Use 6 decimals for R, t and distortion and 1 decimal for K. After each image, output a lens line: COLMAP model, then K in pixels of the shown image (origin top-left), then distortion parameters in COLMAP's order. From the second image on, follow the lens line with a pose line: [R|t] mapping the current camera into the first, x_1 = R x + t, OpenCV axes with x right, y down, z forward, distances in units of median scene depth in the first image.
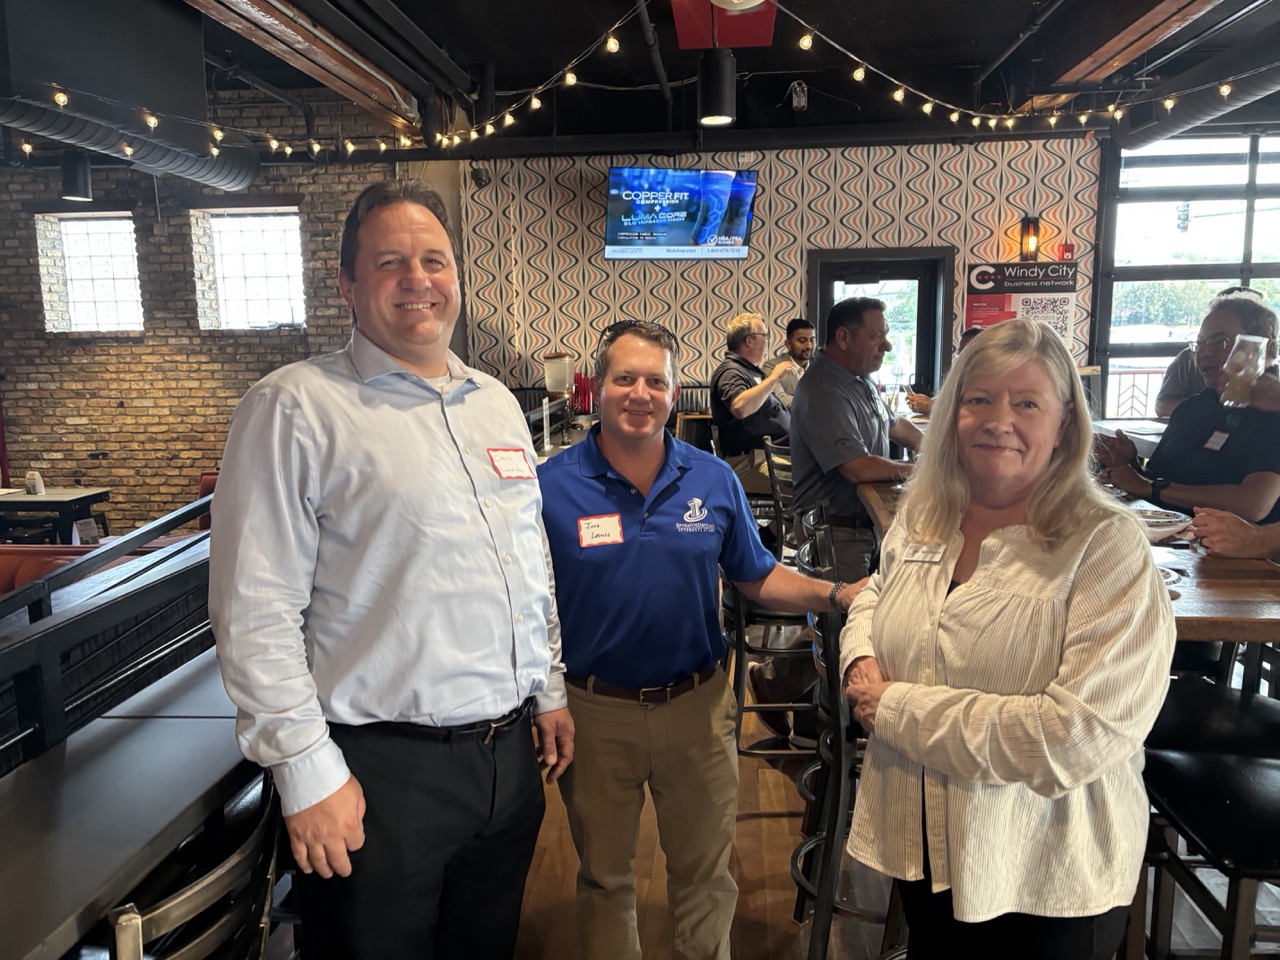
lens RADIAL K [[974.5, 0, 647.6], [0, 974.5, 482.1], [0, 0, 1]] dist [0.055719, -0.078840]
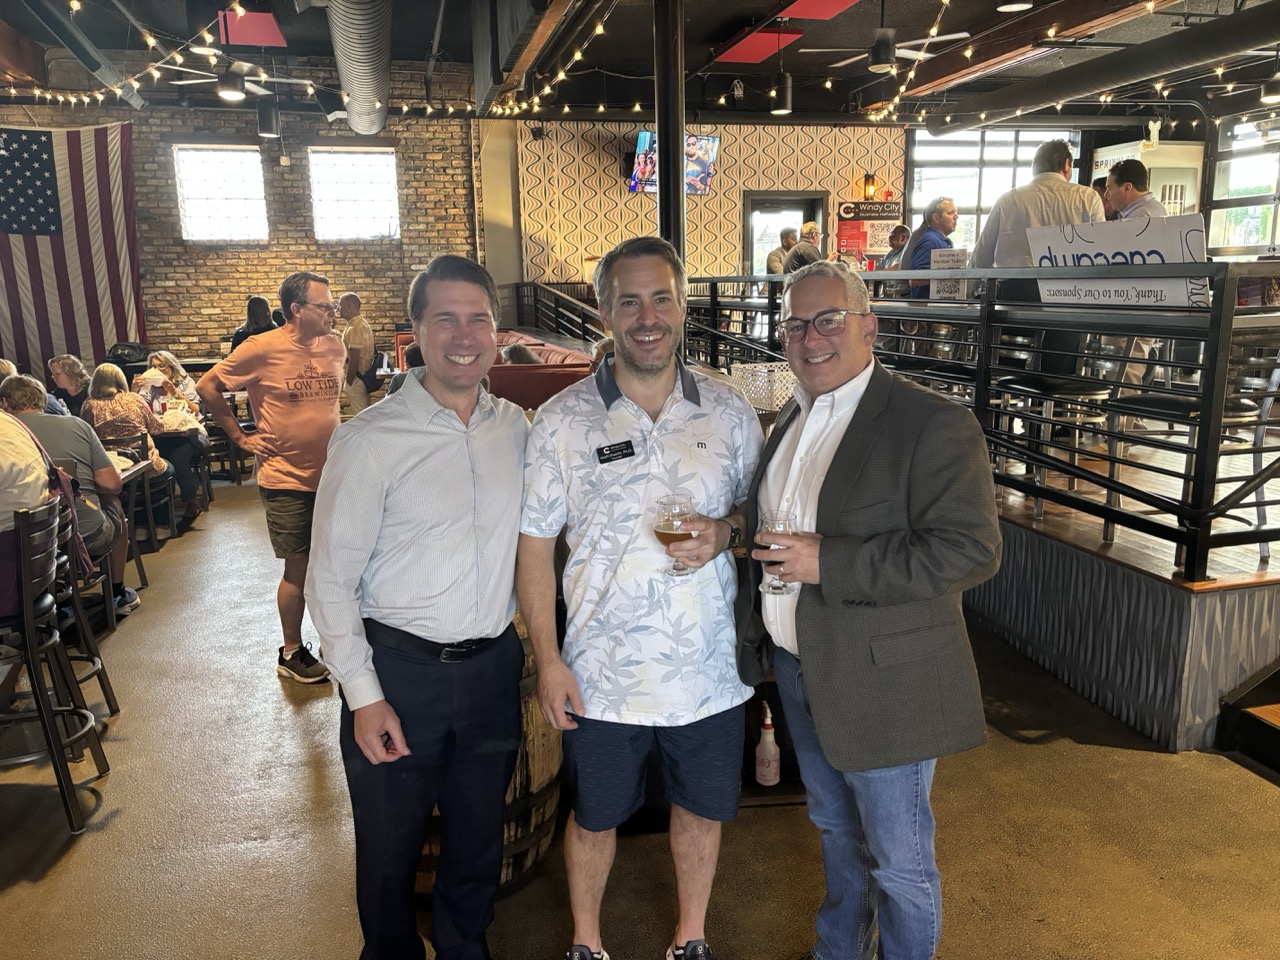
lens RADIAL K [[968.9, 0, 661.2], [0, 968.9, 479.8], [0, 0, 1]] dist [0.015371, -0.003693]
pose [[0.939698, -0.070510, 0.334658, -0.482600], [0.059365, 0.997291, 0.043429, 0.138714], [-0.336814, -0.020943, 0.941338, -0.392880]]
